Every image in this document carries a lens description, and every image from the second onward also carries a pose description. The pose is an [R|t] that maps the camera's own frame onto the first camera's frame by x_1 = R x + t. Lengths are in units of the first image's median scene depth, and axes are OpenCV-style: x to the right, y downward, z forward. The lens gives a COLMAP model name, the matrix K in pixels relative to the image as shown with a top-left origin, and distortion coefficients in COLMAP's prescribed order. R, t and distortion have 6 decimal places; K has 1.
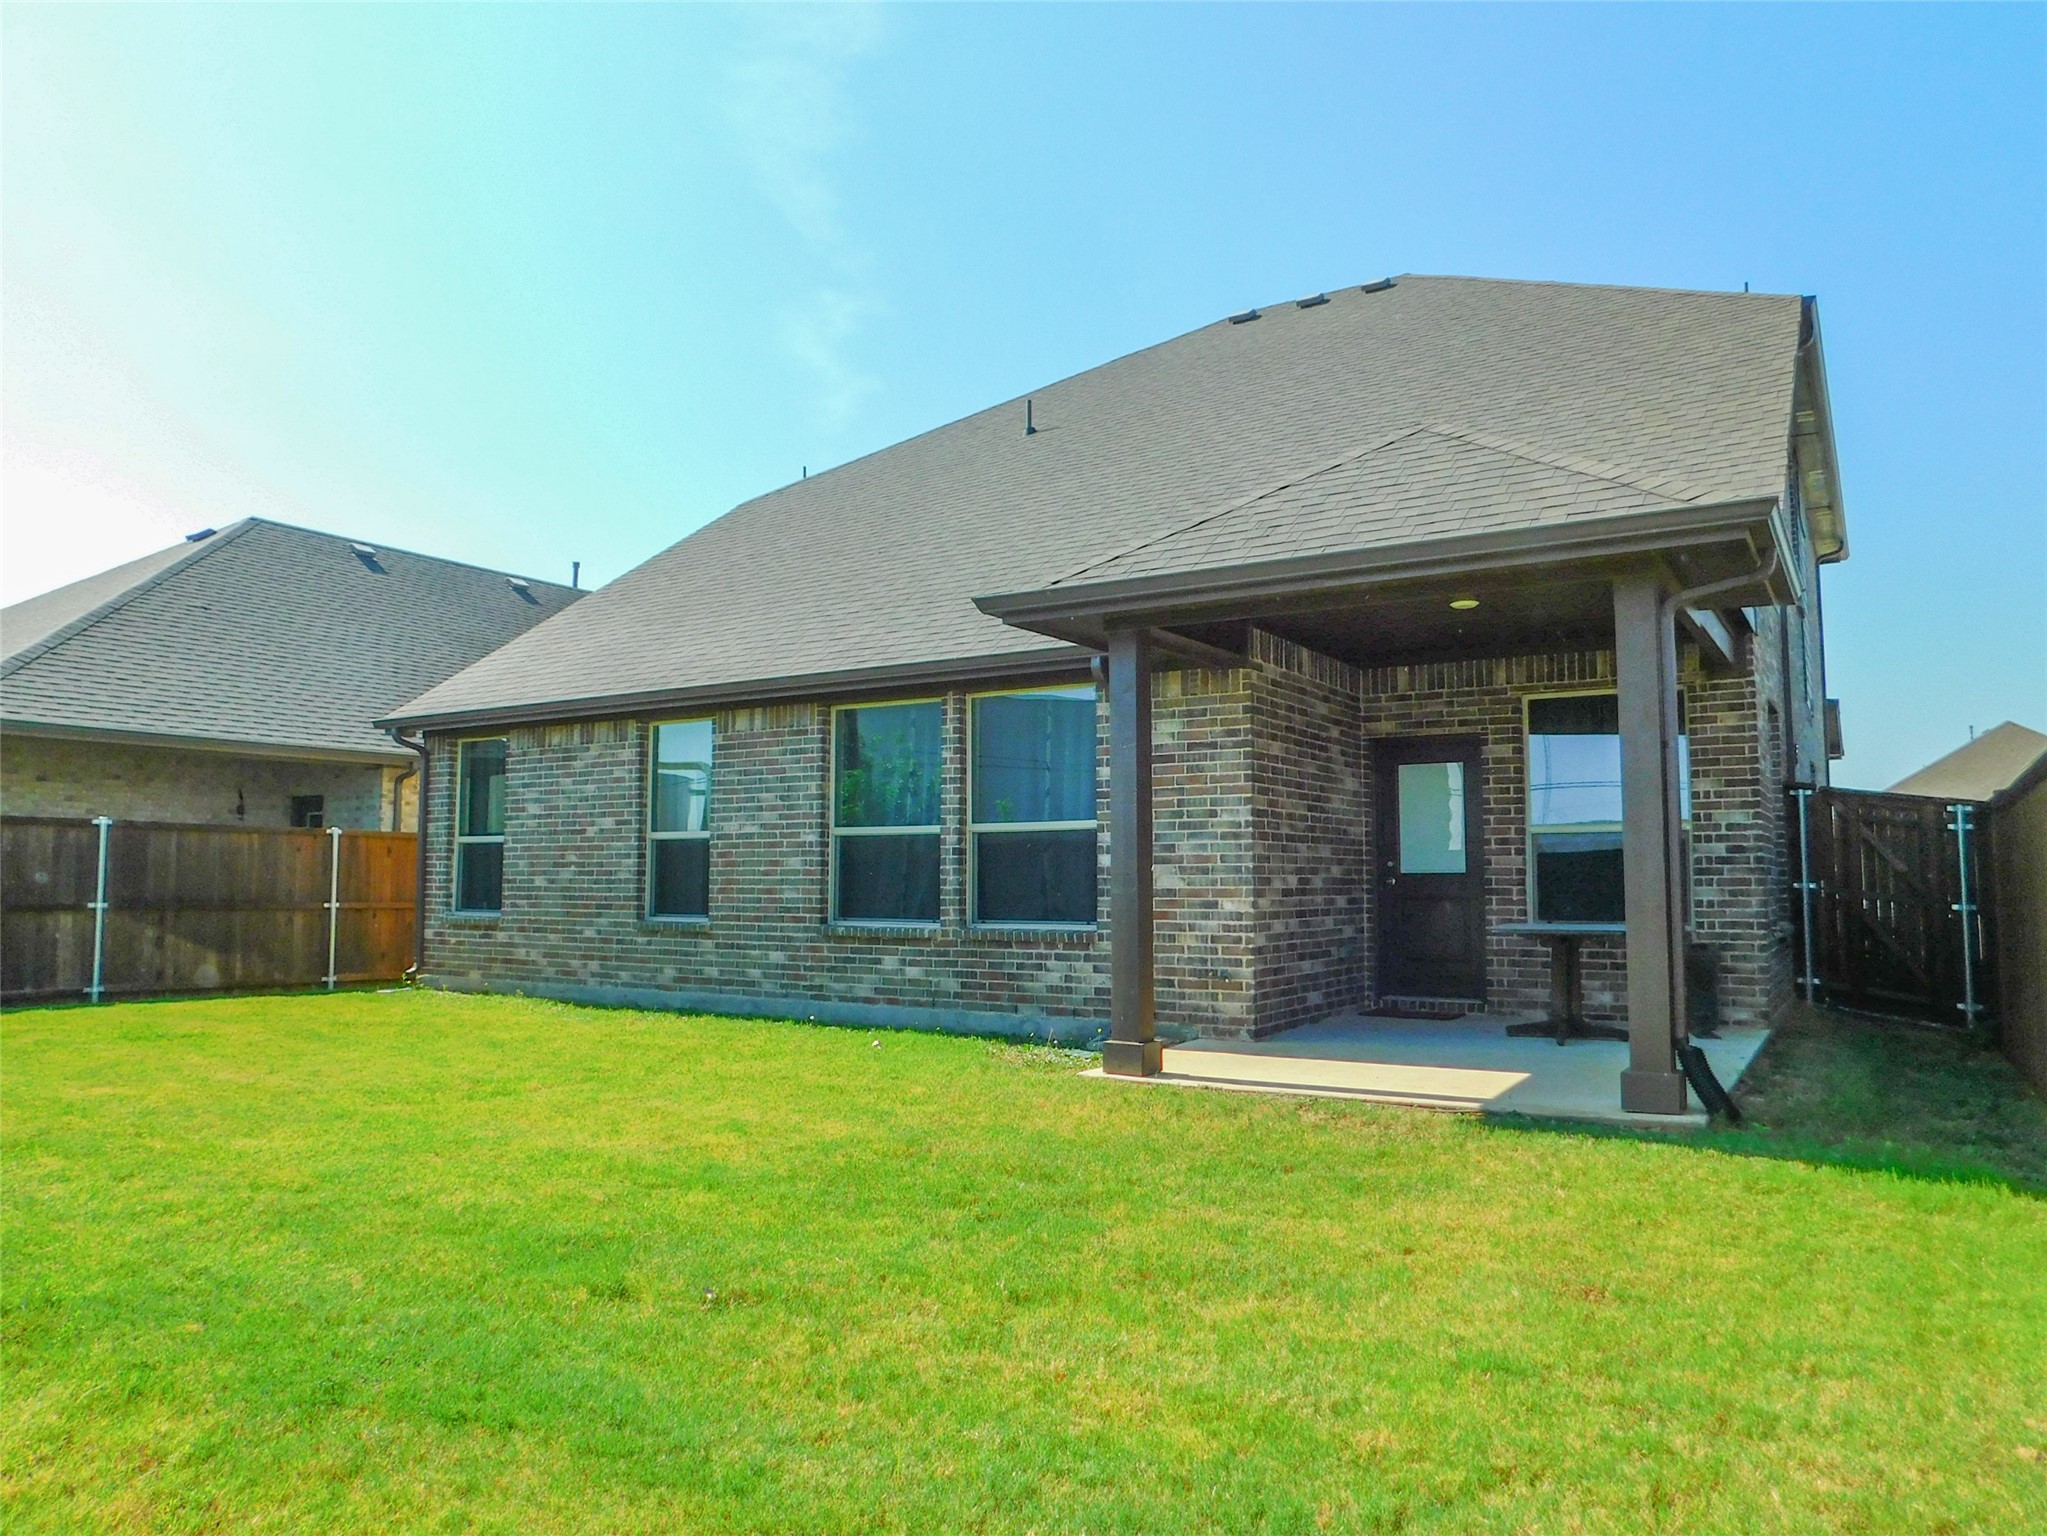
lens RADIAL K [[1383.2, 0, 1026.2], [0, 1383.2, 765.4], [0, 0, 1]] dist [-0.046567, 0.019207]
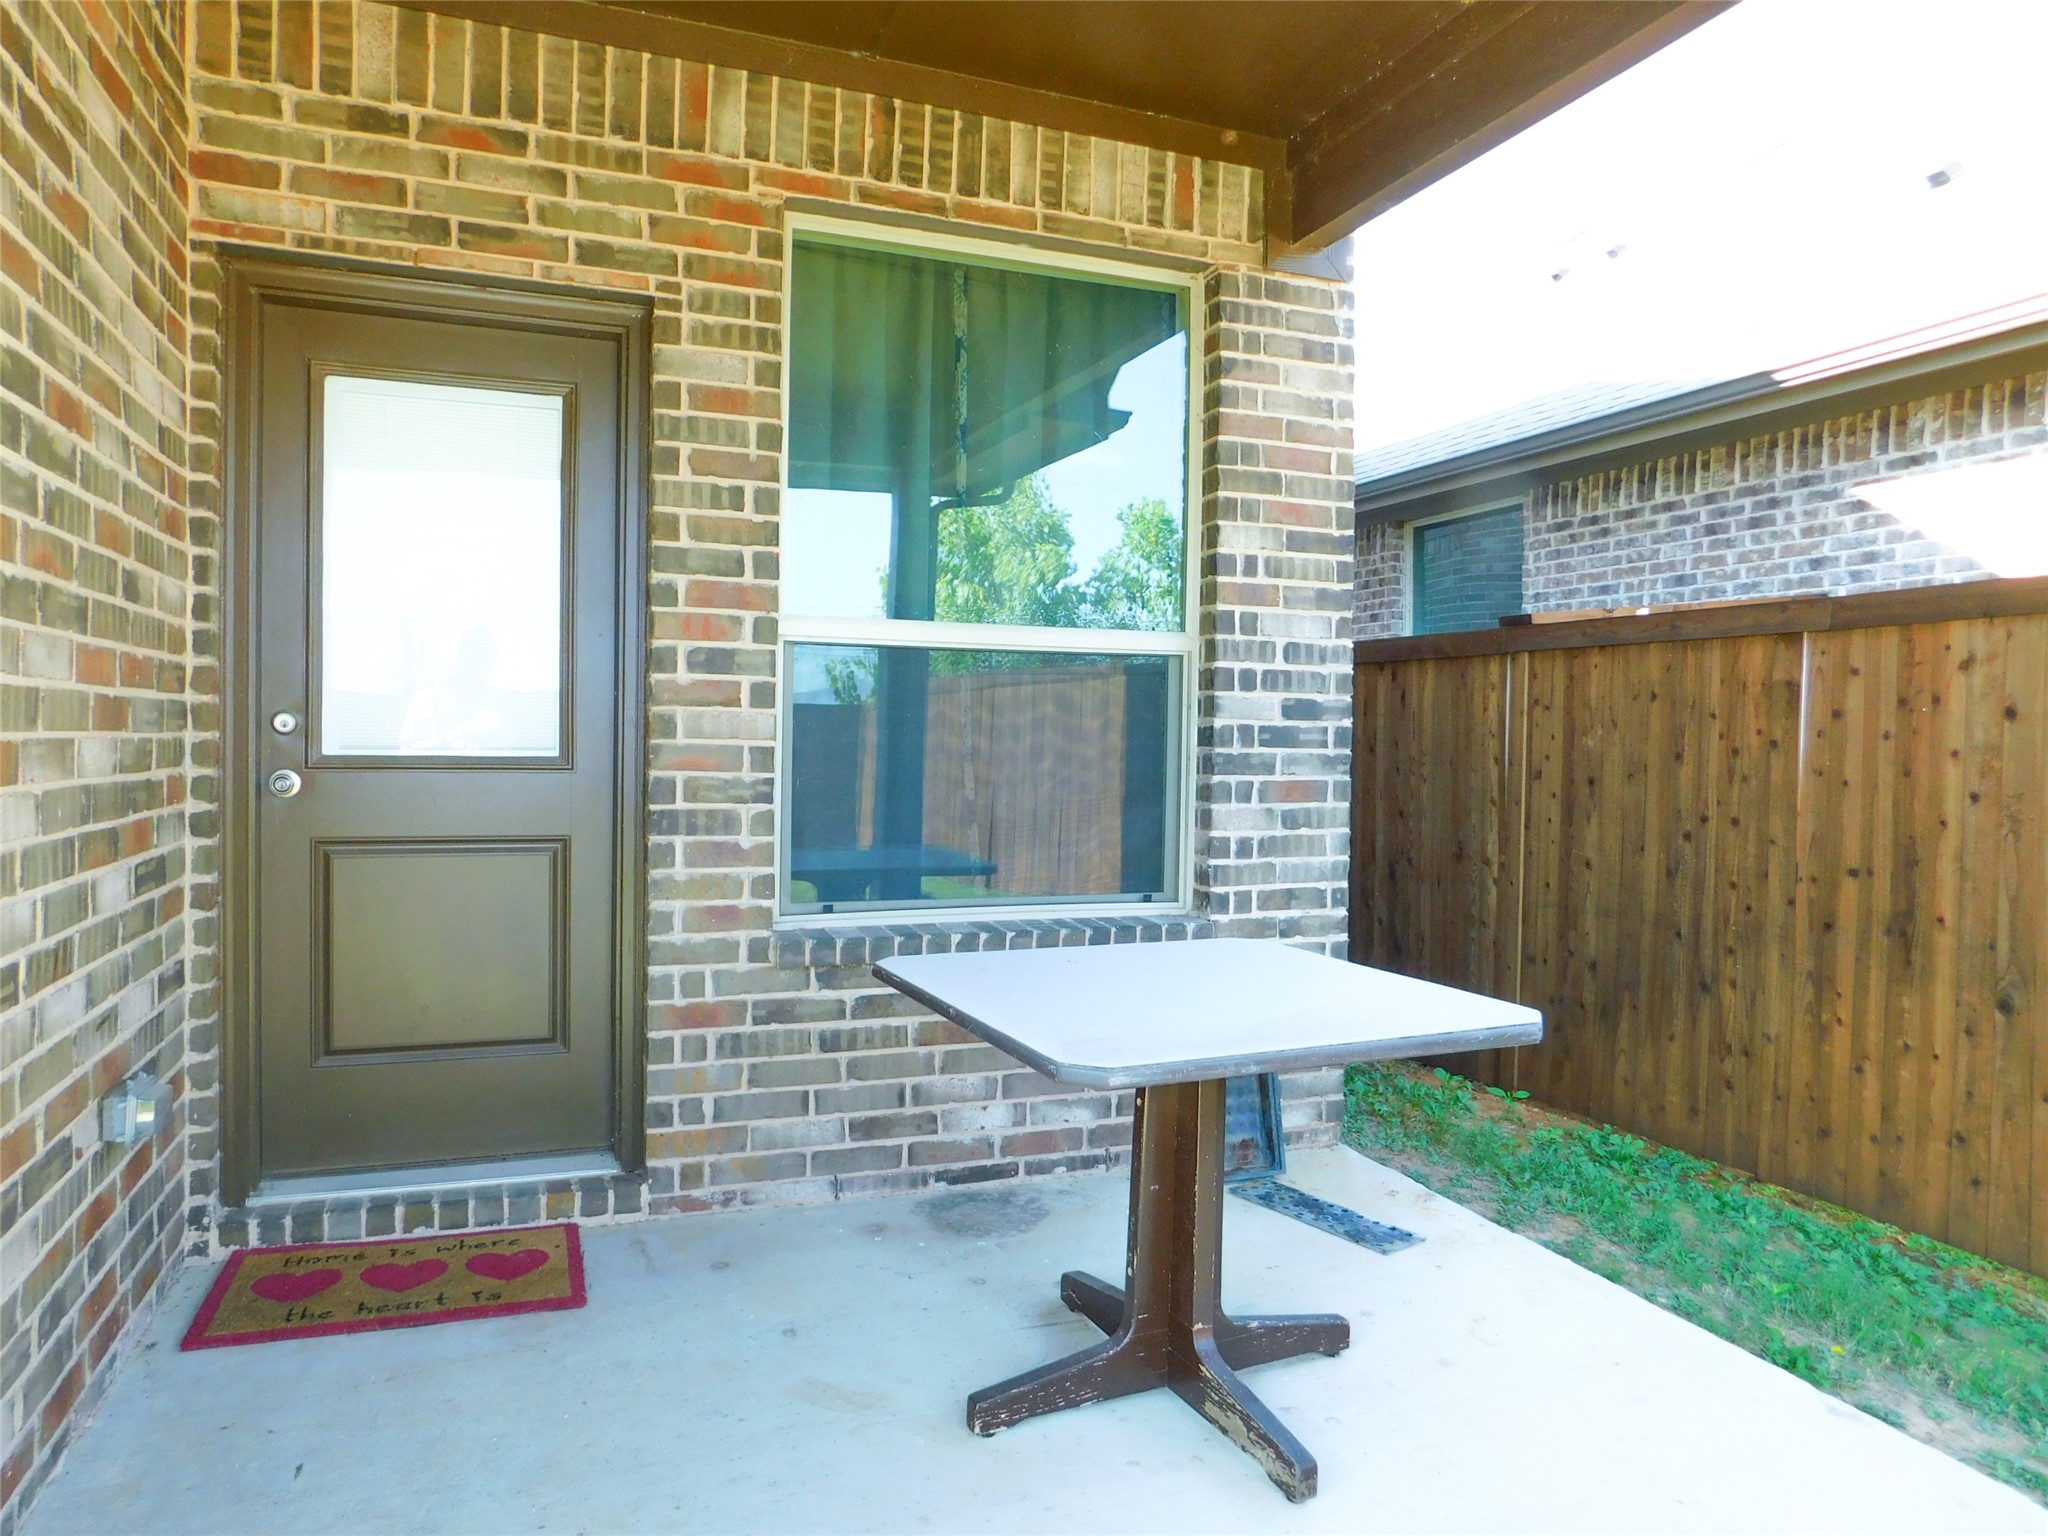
lens RADIAL K [[1383.9, 0, 1076.4], [0, 1383.9, 768.8], [0, 0, 1]] dist [-0.046567, 0.019207]
pose [[0.584632, -0.010587, 0.811229, 0.110637], [-0.082134, 0.994005, 0.072165, 0.039446], [-0.807130, -0.108820, 0.580258, 0.587608]]
